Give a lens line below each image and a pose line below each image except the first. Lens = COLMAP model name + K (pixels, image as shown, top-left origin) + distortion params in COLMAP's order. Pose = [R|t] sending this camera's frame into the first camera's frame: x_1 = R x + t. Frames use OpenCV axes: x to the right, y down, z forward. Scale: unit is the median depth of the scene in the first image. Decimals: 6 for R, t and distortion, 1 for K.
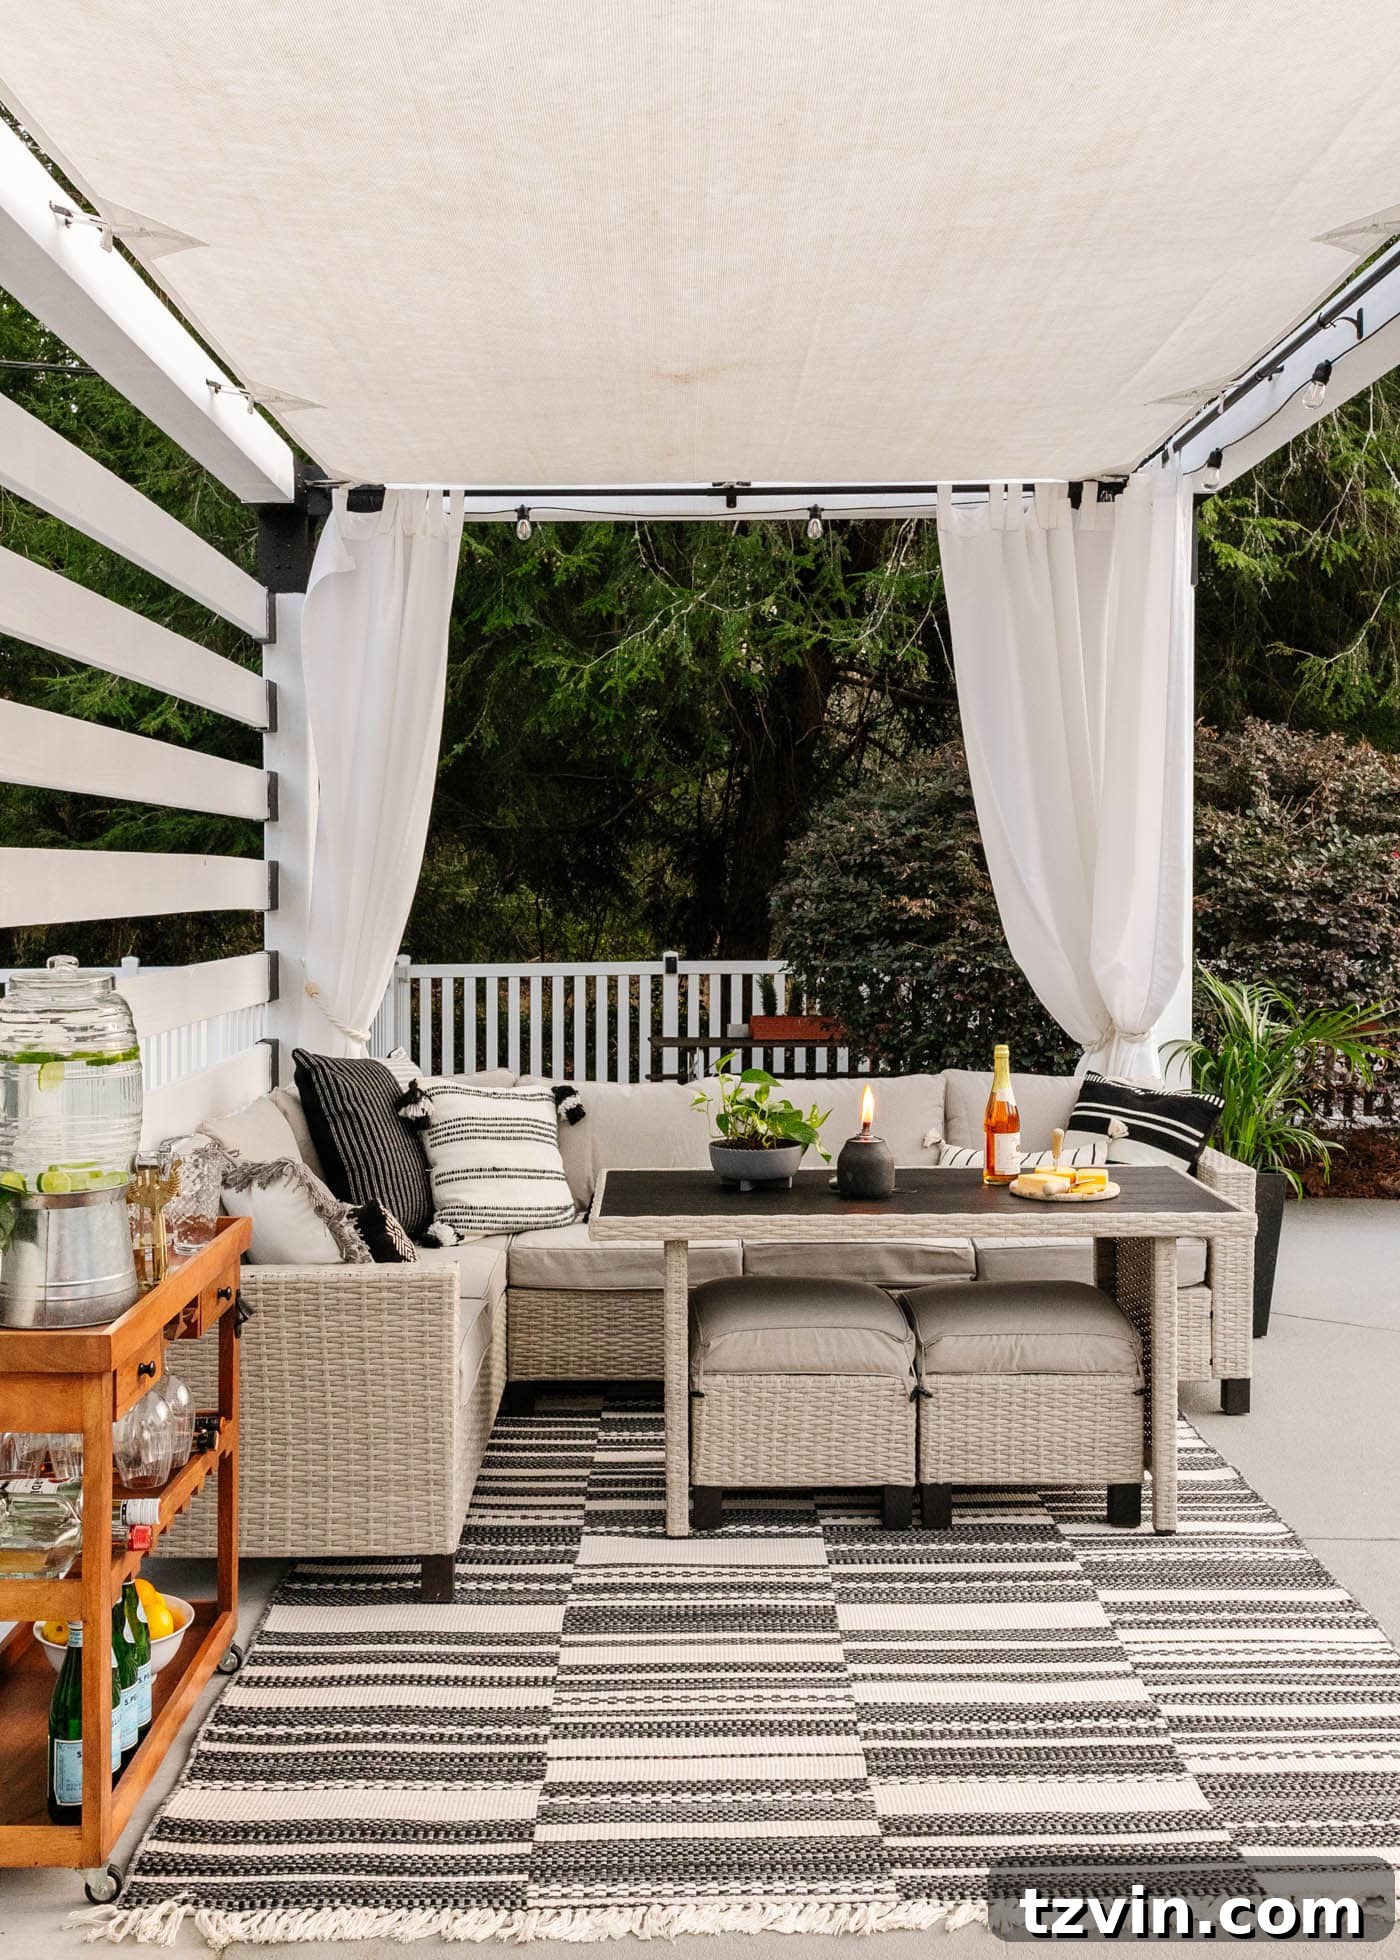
lens RADIAL K [[2033.1, 0, 696.6], [0, 2033.1, 896.4], [0, 0, 1]] dist [-0.065067, 0.125332]
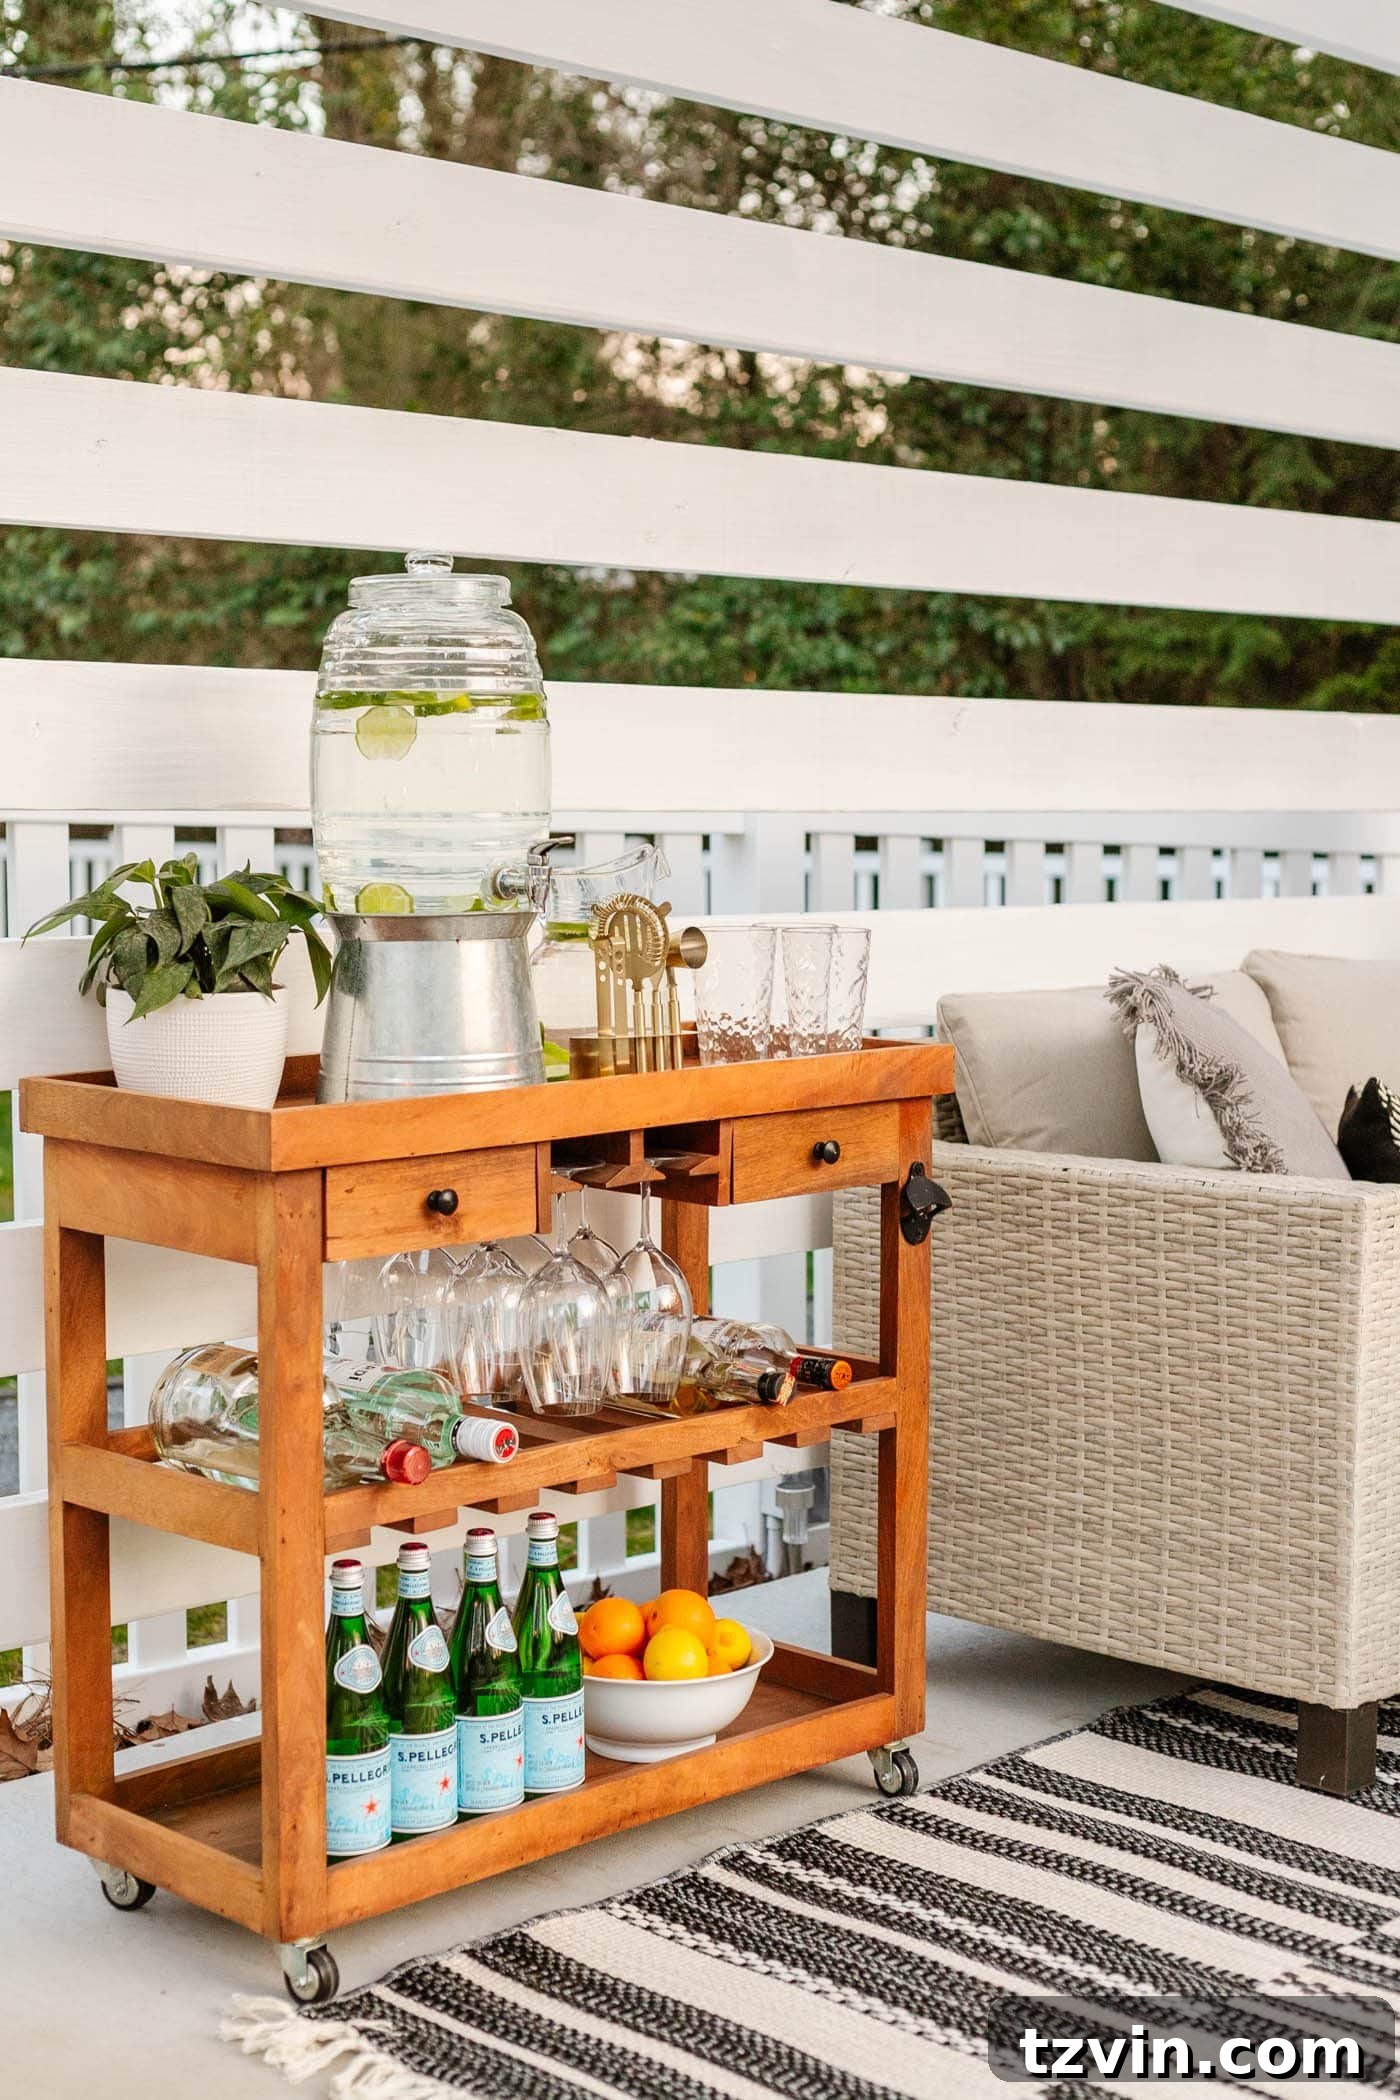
lens RADIAL K [[3100.8, 0, 700.0], [0, 3100.8, 1050.0], [0, 0, 1]] dist [0.015950, -0.028835]
pose [[0.702768, 0.065763, -0.708373, 0.353253], [-0.015617, 0.996904, 0.077056, 0.088344], [0.711248, -0.043089, 0.701619, 0.304508]]
